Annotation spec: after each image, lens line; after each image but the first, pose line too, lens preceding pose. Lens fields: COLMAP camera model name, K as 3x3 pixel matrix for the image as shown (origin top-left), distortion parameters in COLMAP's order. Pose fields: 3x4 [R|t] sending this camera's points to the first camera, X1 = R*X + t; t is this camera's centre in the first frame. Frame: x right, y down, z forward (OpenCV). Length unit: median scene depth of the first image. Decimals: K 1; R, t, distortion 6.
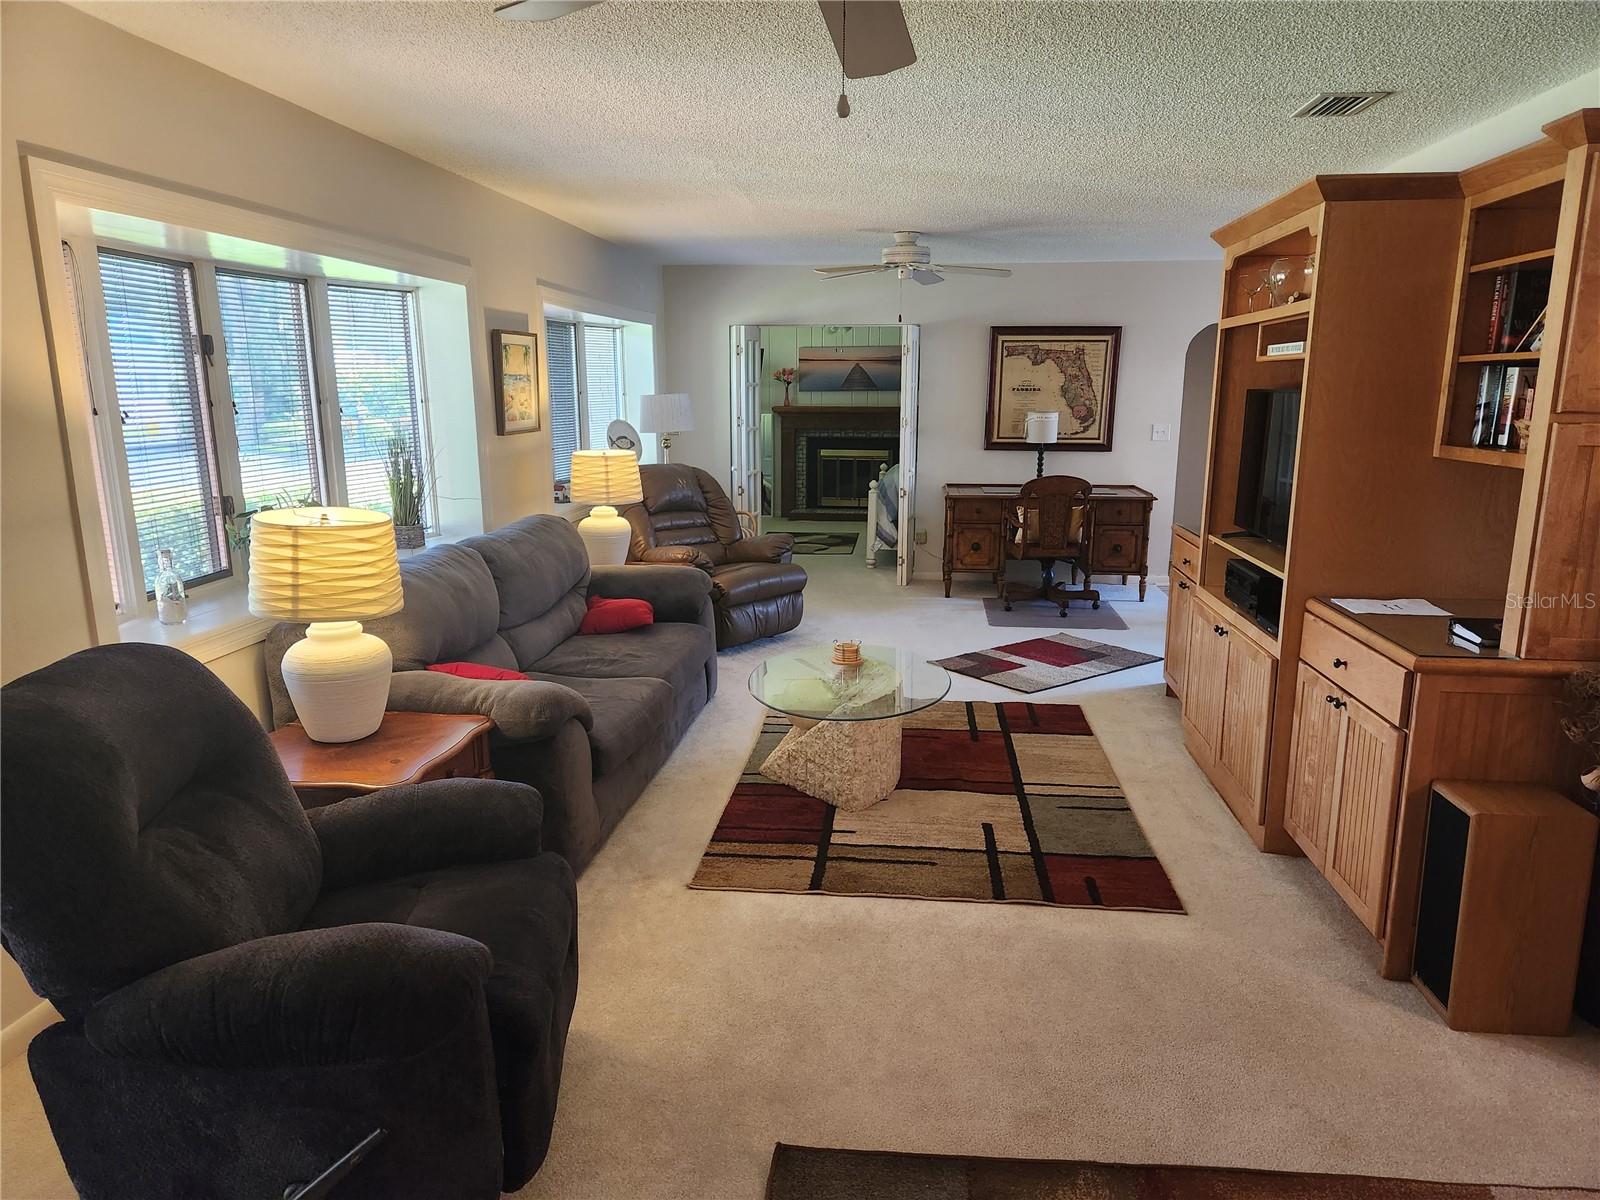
lens RADIAL K [[1065.1, 0, 808.0], [0, 1065.1, 608.8], [0, 0, 1]] dist [0.082247, -0.078968]
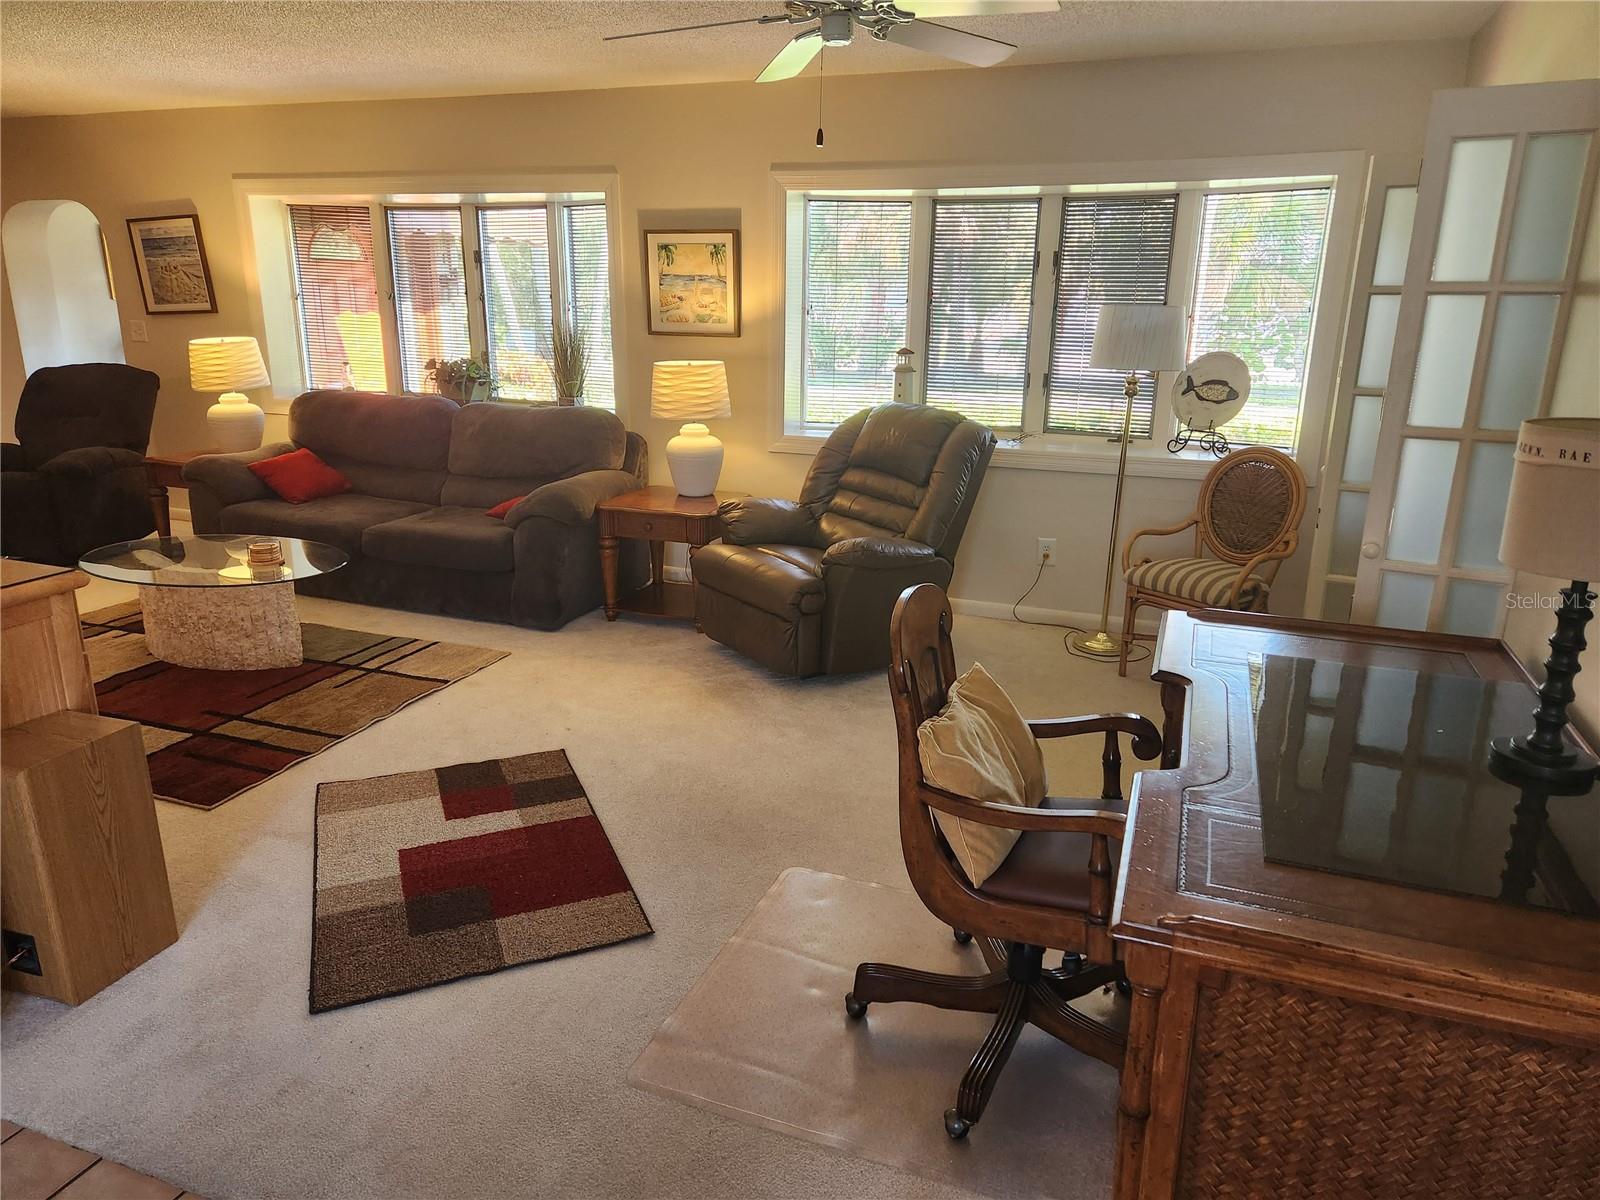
lens RADIAL K [[1062.3, 0, 802.3], [0, 1062.3, 592.4], [0, 0, 1]] dist [0.093251, -0.088068]
pose [[-0.253713, 0.257393, -0.932405, 0.774778], [-0.215690, 0.924620, 0.313935, -0.313809], [0.942925, 0.280760, -0.179071, 1.520482]]
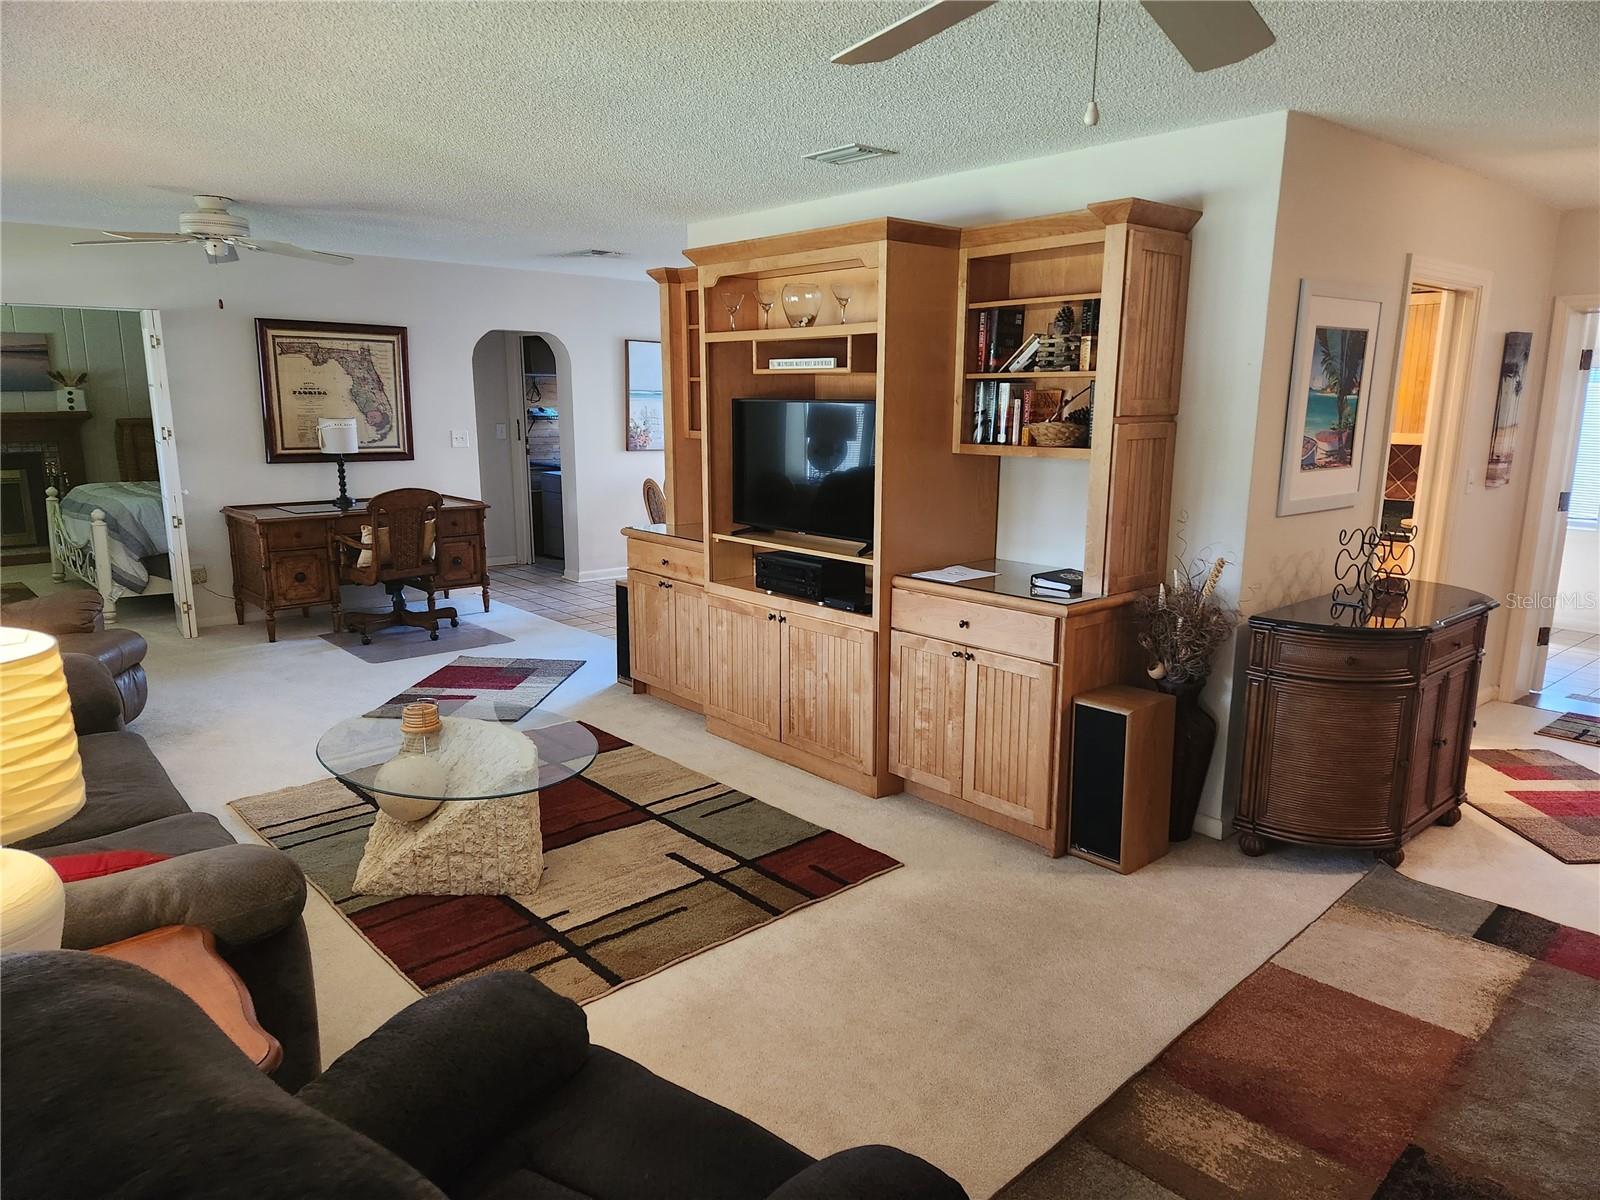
lens RADIAL K [[1066.3, 0, 800.7], [0, 1066.3, 607.7], [0, 0, 1]] dist [0.096597, -0.083660]
pose [[0.673101, -0.147172, 0.724758, -0.329367], [0.149383, 0.986855, 0.061658, -0.045309], [-0.724306, 0.066764, 0.686239, 0.194990]]
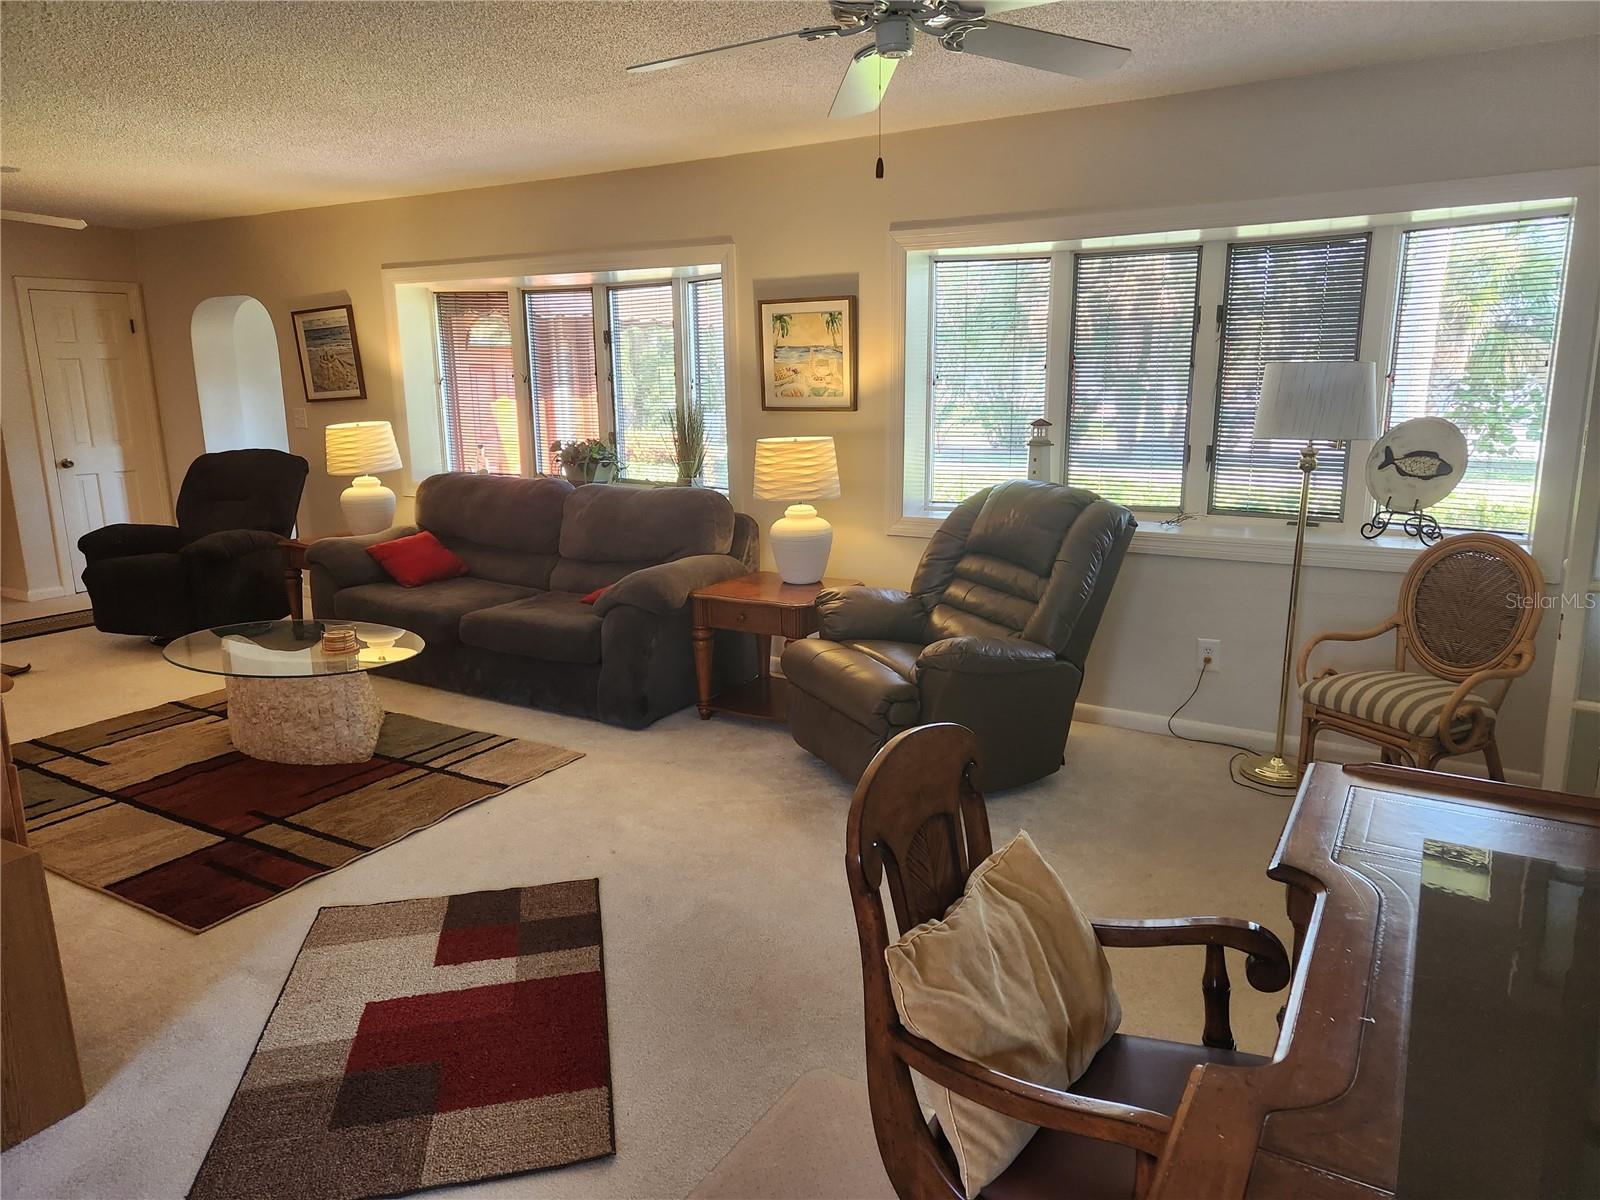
lens RADIAL K [[1060.2, 0, 818.0], [0, 1060.2, 595.7], [0, 0, 1]] dist [0.095395, -0.088617]
pose [[-0.415505, 0.187007, -0.890159, 0.636368], [-0.182059, 0.941736, 0.282823, -0.310295], [0.891185, 0.279576, -0.357250, 1.562768]]
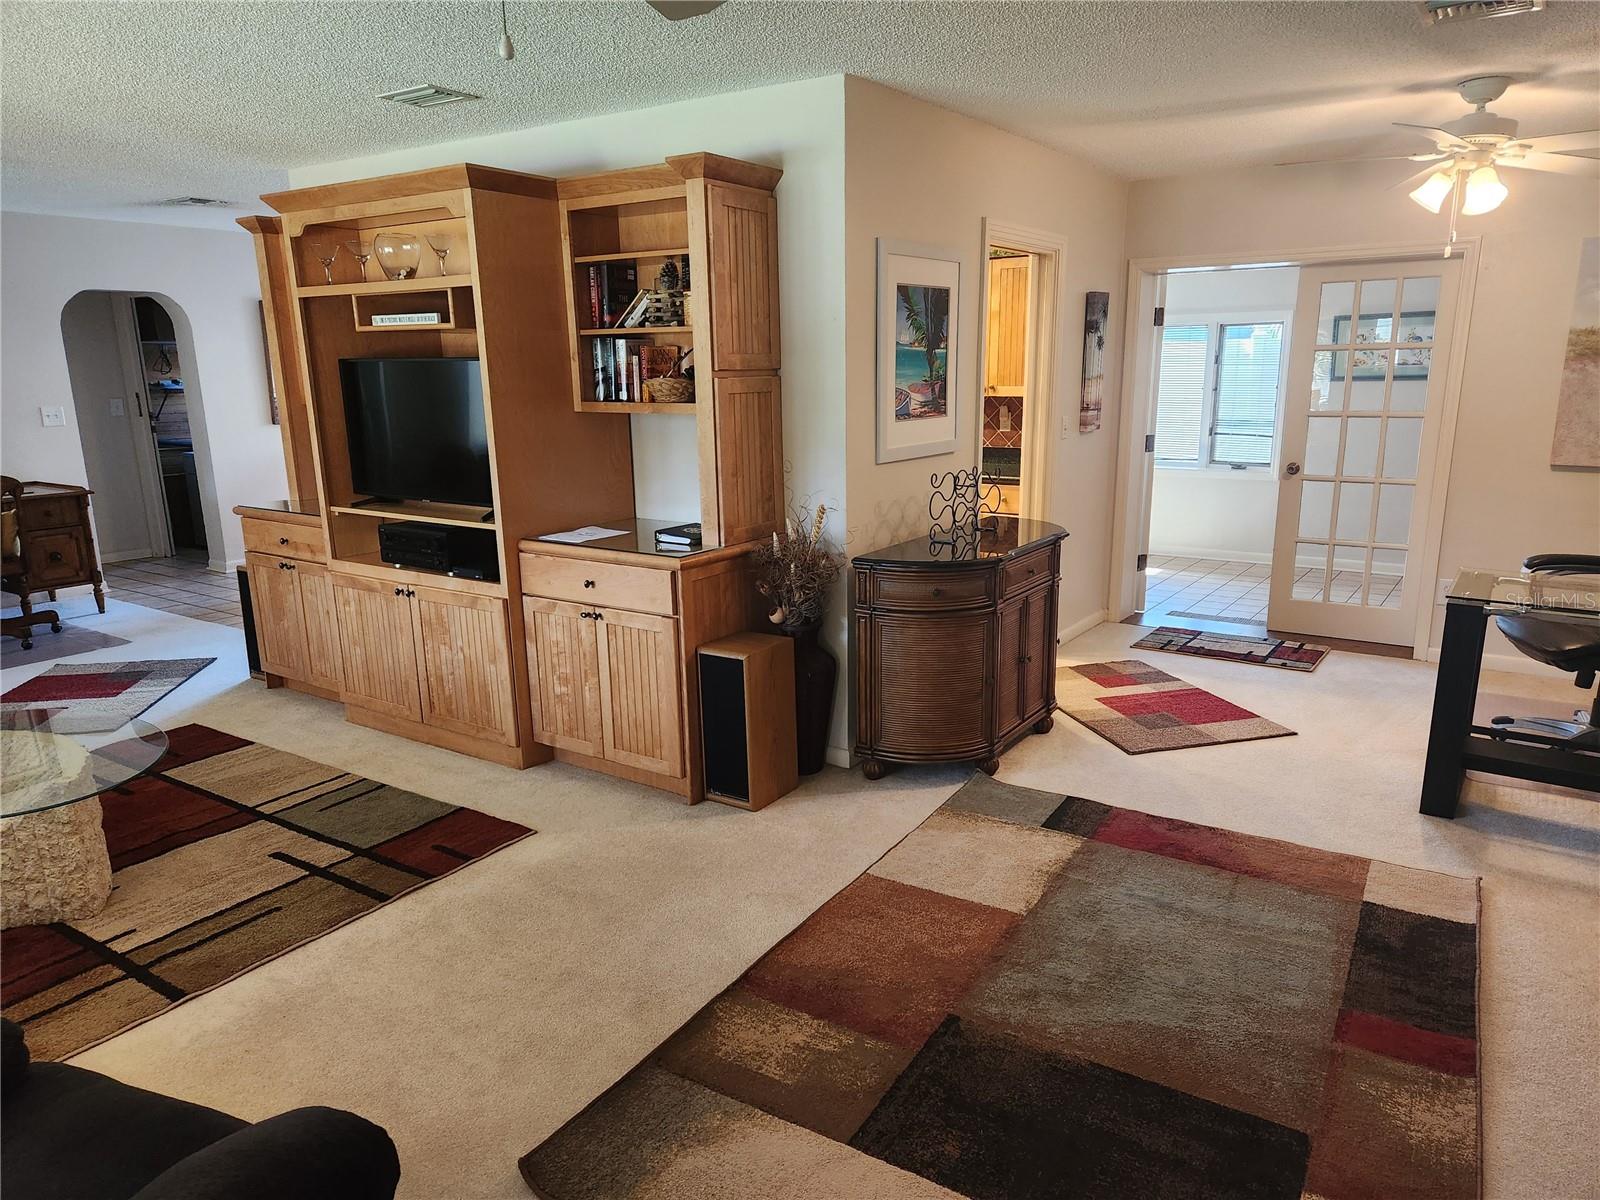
lens RADIAL K [[1072.5, 0, 822.1], [0, 1072.5, 612.2], [0, 0, 1]] dist [0.088946, -0.082508]
pose [[0.464111, -0.212649, 0.859873, -0.280580], [0.196563, 0.971277, 0.134106, -0.018781], [-0.863692, 0.106779, 0.492579, 0.117459]]
